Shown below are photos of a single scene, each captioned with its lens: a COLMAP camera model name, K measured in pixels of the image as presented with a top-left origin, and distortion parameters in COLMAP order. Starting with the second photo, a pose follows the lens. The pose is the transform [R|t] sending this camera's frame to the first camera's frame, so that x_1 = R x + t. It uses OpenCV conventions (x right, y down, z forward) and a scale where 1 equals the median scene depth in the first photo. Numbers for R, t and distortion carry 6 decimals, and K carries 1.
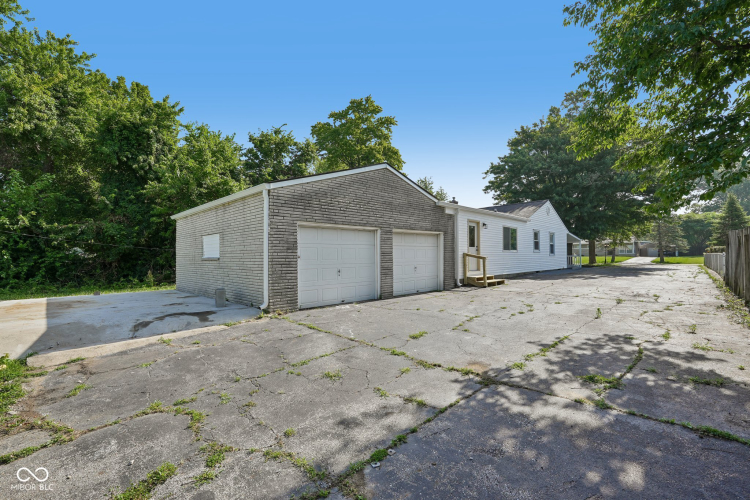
lens RADIAL K [[334.5, 0, 371.4], [0, 334.5, 245.5], [0, 0, 1]] dist [-0.009544, 0.000332]
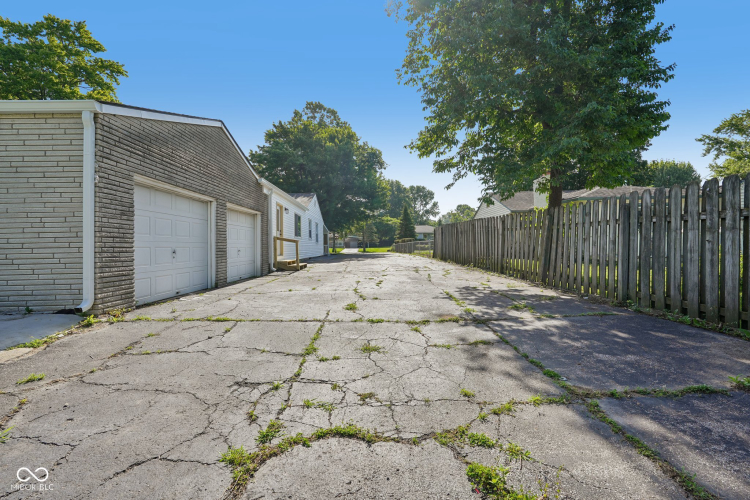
lens RADIAL K [[339.4, 0, 377.6], [0, 339.4, 240.1], [0, 0, 1]] dist [-0.002779, 0.000335]
pose [[0.690939, 0.010938, 0.722831, -0.095701], [-0.010626, 0.999931, -0.004974, 0.014712], [-0.722835, -0.004245, 0.691007, 0.049643]]
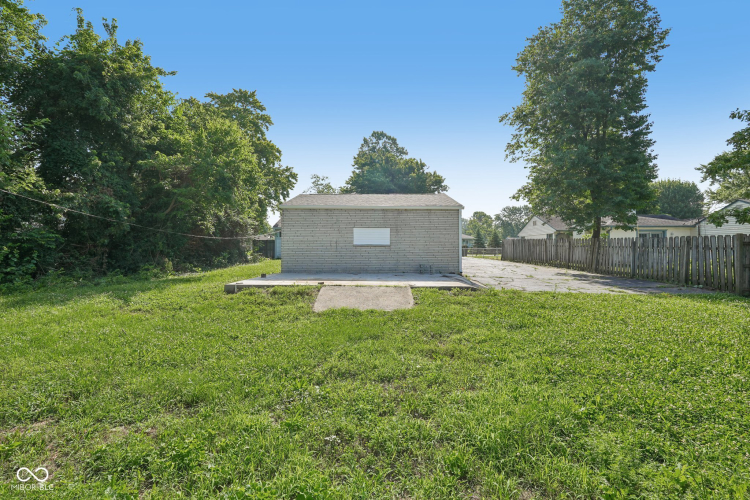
lens RADIAL K [[329.1, 0, 376.4], [0, 329.1, 248.0], [0, 0, 1]] dist [-0.013613, 0.000776]
pose [[0.716355, 0.015412, 0.697566, -0.465501], [-0.034714, 0.999305, 0.013570, 0.009782], [-0.696872, -0.033936, 0.716392, 0.000689]]
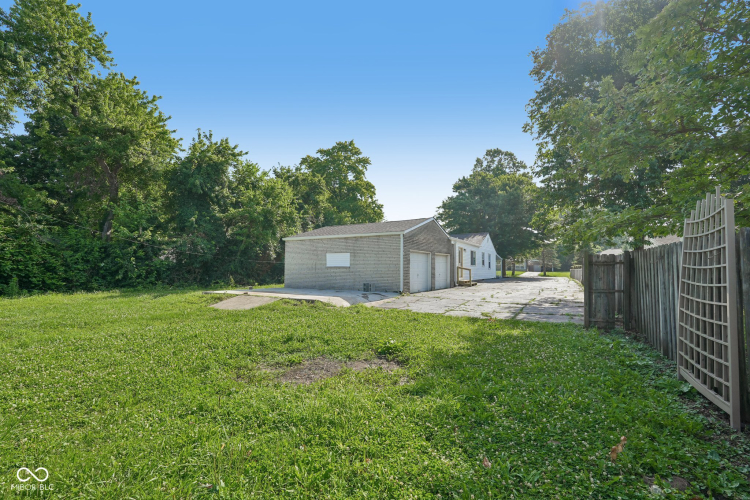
lens RADIAL K [[329.1, 0, 376.4], [0, 329.1, 248.0], [0, 0, 1]] dist [-0.013613, 0.000776]
pose [[0.966539, 0.031479, 0.254581, -0.238576], [-0.023421, 0.999126, -0.034624, -0.001796], [-0.255449, 0.027503, 0.966431, -0.223193]]
